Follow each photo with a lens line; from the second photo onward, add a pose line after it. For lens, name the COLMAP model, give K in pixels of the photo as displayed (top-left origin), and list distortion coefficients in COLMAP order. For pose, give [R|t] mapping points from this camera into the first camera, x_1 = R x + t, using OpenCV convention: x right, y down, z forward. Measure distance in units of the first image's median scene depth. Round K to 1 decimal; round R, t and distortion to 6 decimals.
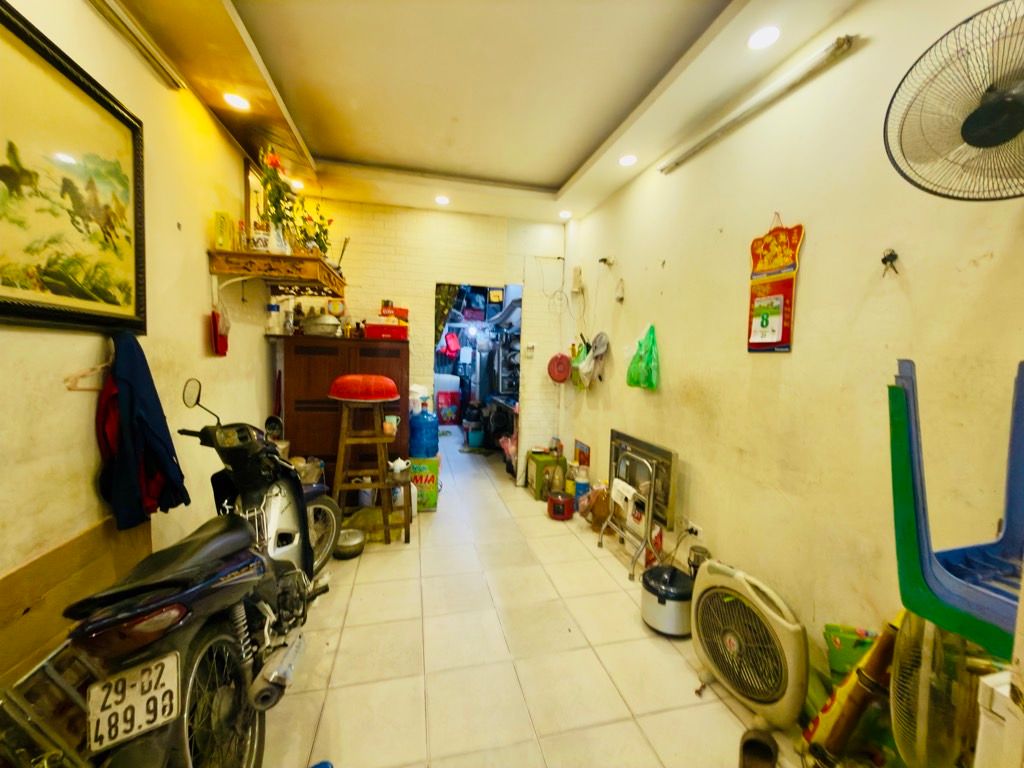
lens RADIAL K [[412.3, 0, 512.2], [0, 412.3, 385.0], [0, 0, 1]] dist [0.006852, -0.000703]
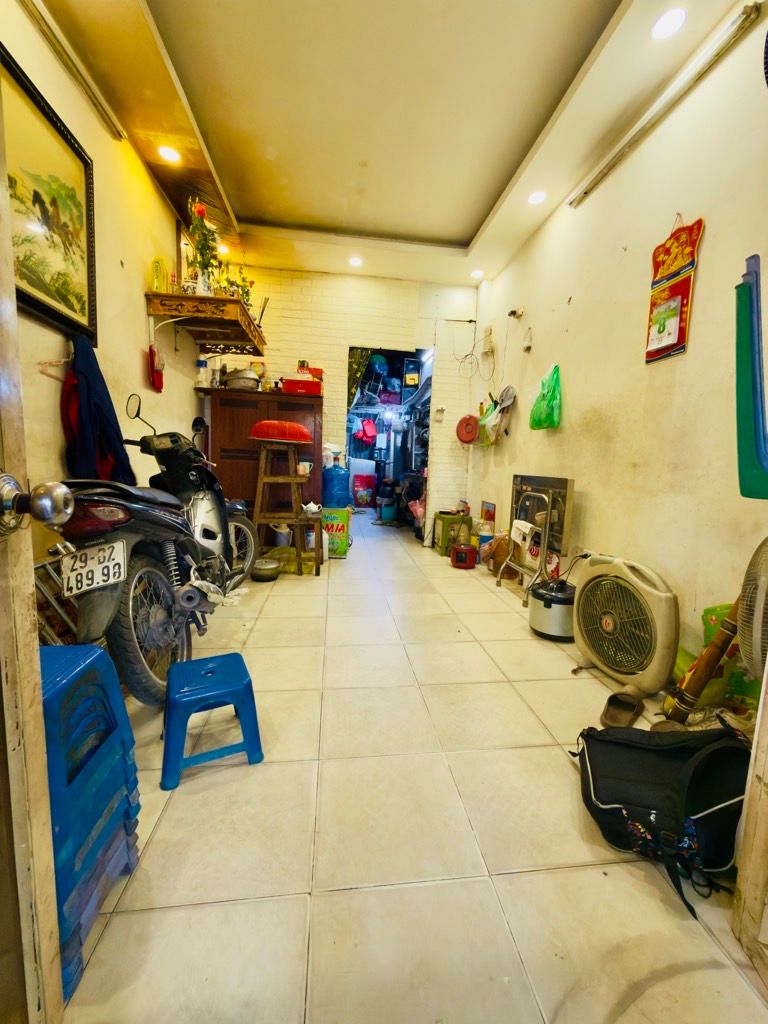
lens RADIAL K [[412.3, 0, 385.2], [0, 412.3, 510.1], [0, 0, 1]] dist [0.006852, -0.000703]
pose [[0.993239, 0.020111, -0.114328, 0.058798], [-0.015949, 0.999181, 0.037197, 0.219270], [0.114983, -0.035122, 0.992746, -0.072082]]
